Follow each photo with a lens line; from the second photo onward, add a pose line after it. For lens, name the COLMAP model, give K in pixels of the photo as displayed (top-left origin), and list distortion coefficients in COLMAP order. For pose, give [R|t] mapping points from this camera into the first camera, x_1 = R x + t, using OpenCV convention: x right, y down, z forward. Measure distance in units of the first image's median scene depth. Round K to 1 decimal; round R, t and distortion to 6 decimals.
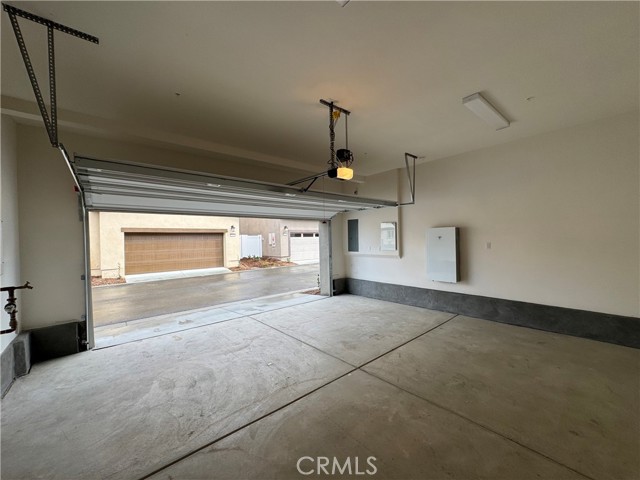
lens RADIAL K [[254.4, 0, 320.2], [0, 254.4, 241.4], [0, 0, 1]] dist [-0.002232, 0.000505]
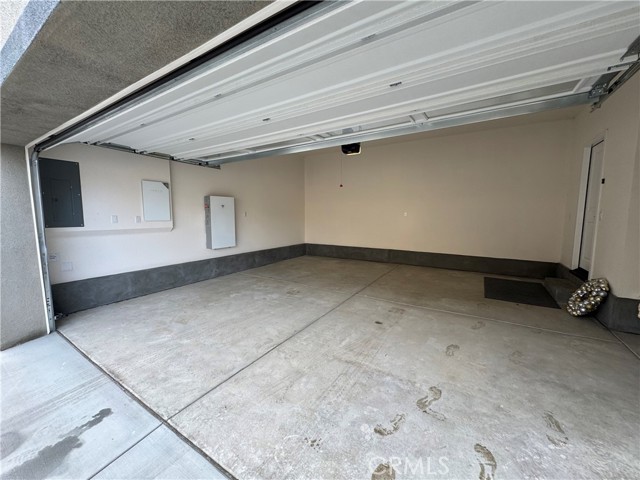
lens RADIAL K [[254.4, 0, 320.2], [0, 254.4, 240.0], [0, 0, 1]] dist [-0.002232, 0.000505]
pose [[-0.304179, -0.074833, 0.949671, -0.673924], [0.013009, 0.996490, 0.082689, 0.043038], [-0.952526, 0.037507, -0.302138, 0.960114]]
